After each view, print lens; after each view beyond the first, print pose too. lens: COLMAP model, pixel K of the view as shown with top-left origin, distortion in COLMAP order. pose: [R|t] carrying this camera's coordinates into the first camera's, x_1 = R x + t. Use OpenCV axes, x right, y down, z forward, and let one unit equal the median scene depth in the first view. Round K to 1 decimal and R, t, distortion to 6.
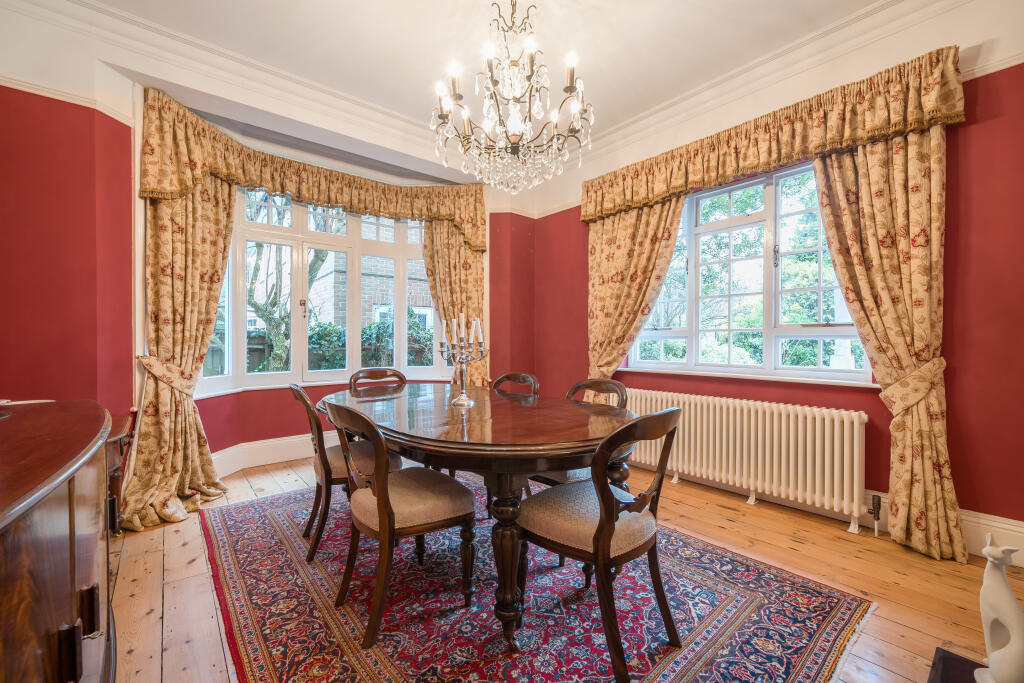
lens RADIAL K [[422.9, 0, 511.3], [0, 422.9, 342.6], [0, 0, 1]] dist [-0.004688, 0.000093]
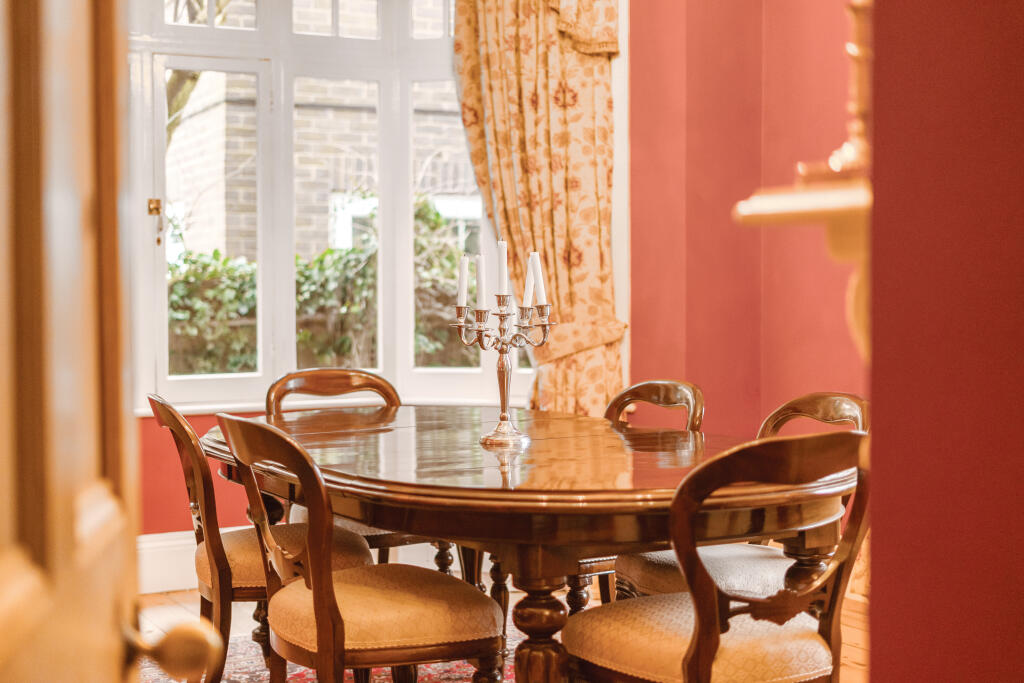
lens RADIAL K [[1493.1, 0, 512.1], [0, 1493.1, 340.4], [0, 0, 1]] dist [-0.017840, 0.000000]
pose [[0.979363, 0.003268, -0.202083, 0.112174], [0.001934, 0.999672, 0.025541, -0.002113], [0.202100, -0.025405, 0.979035, -0.288179]]
